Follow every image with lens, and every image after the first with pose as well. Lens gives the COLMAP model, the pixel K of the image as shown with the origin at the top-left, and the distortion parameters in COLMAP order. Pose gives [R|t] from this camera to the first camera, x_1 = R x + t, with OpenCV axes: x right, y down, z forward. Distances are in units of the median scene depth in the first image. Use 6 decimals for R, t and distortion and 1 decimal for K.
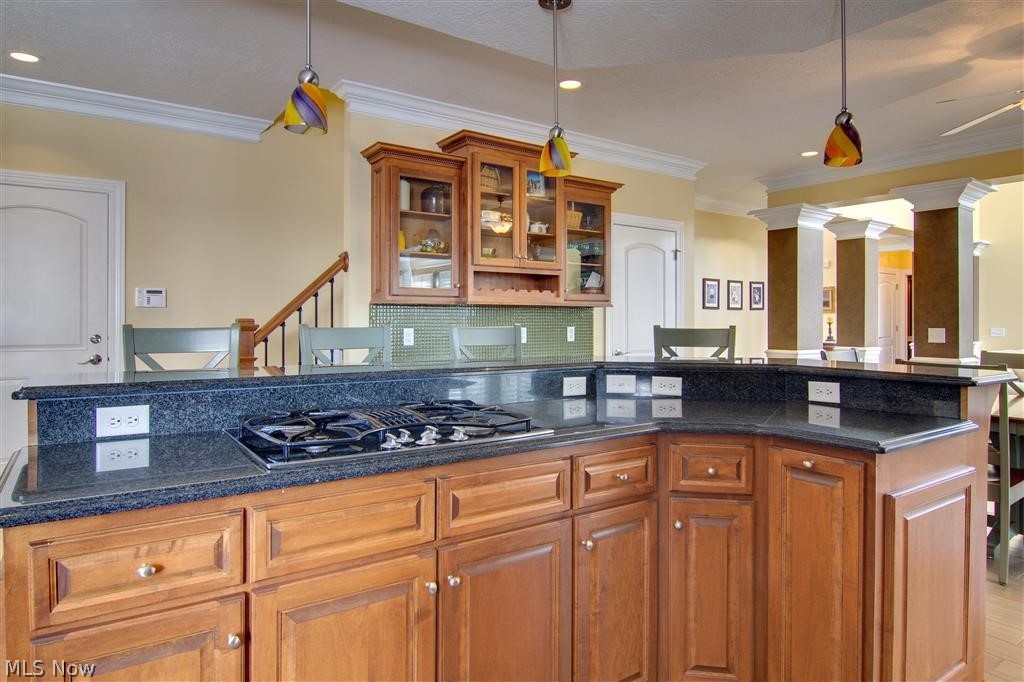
lens RADIAL K [[616.2, 0, 511.1], [0, 616.2, 322.6], [0, 0, 1]] dist [-0.009946, -0.000506]
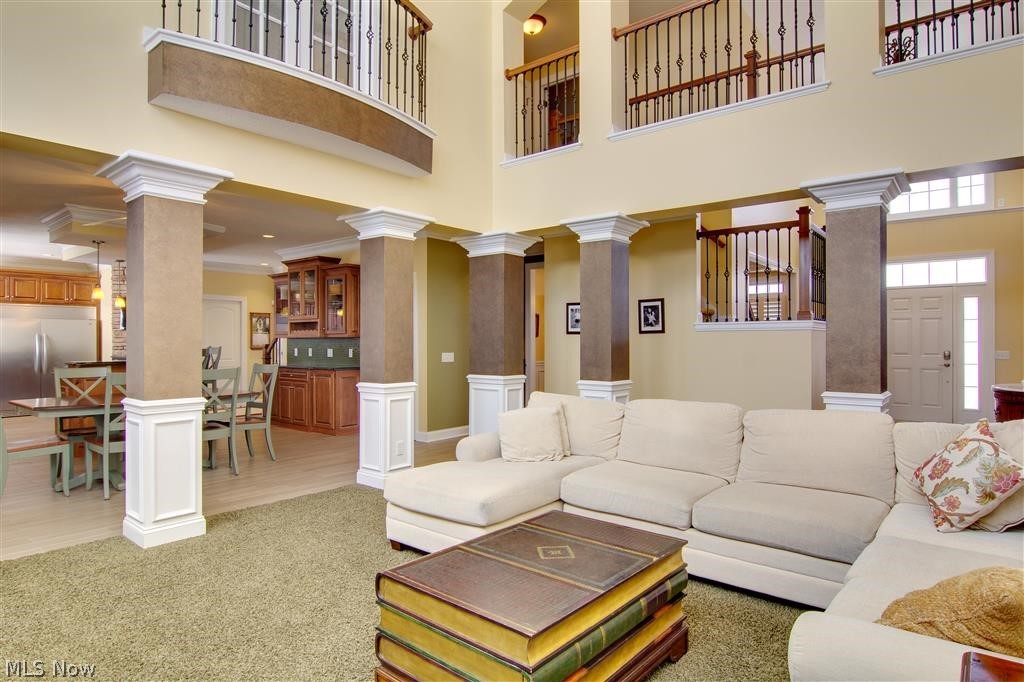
lens RADIAL K [[616.2, 0, 509.3], [0, 616.2, 341.4], [0, 0, 1]] dist [-0.009946, -0.000506]
pose [[0.266631, -0.004641, -0.963788, 2.301910], [-0.004076, 0.999974, -0.005942, -0.006800], [0.963790, 0.005512, 0.266605, 1.174785]]
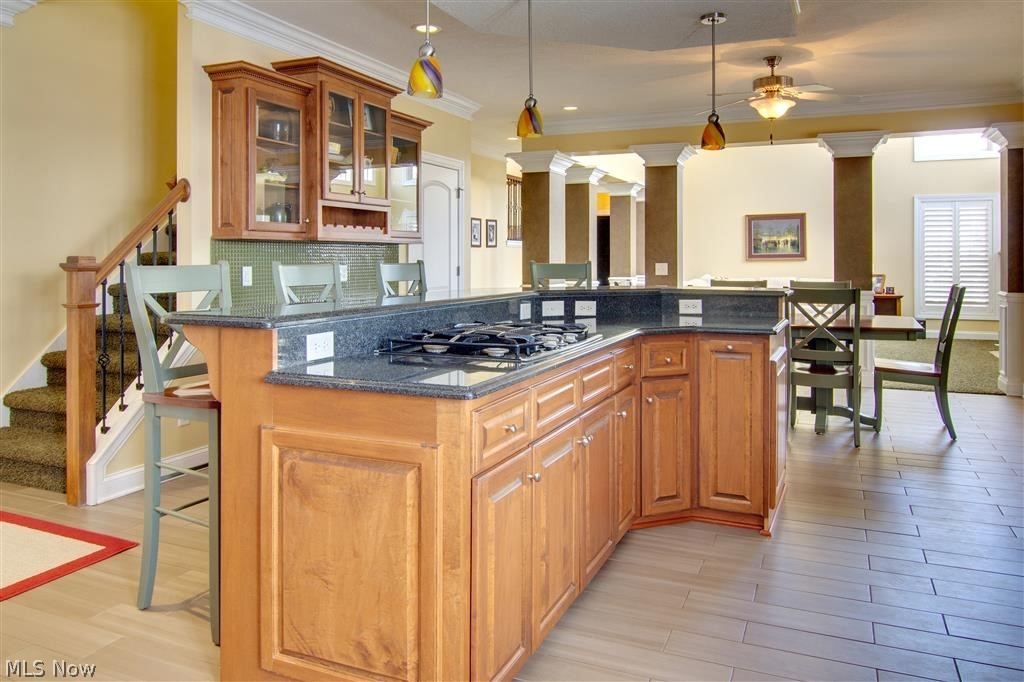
lens RADIAL K [[741.0, 0, 528.5], [0, 741.0, 266.5], [0, 0, 1]] dist [-0.004174, -0.005631]
pose [[0.845808, -0.009622, 0.533401, -0.402384], [0.006140, 0.999947, 0.008303, 0.002502], [-0.533452, -0.003748, 0.845822, -0.135443]]
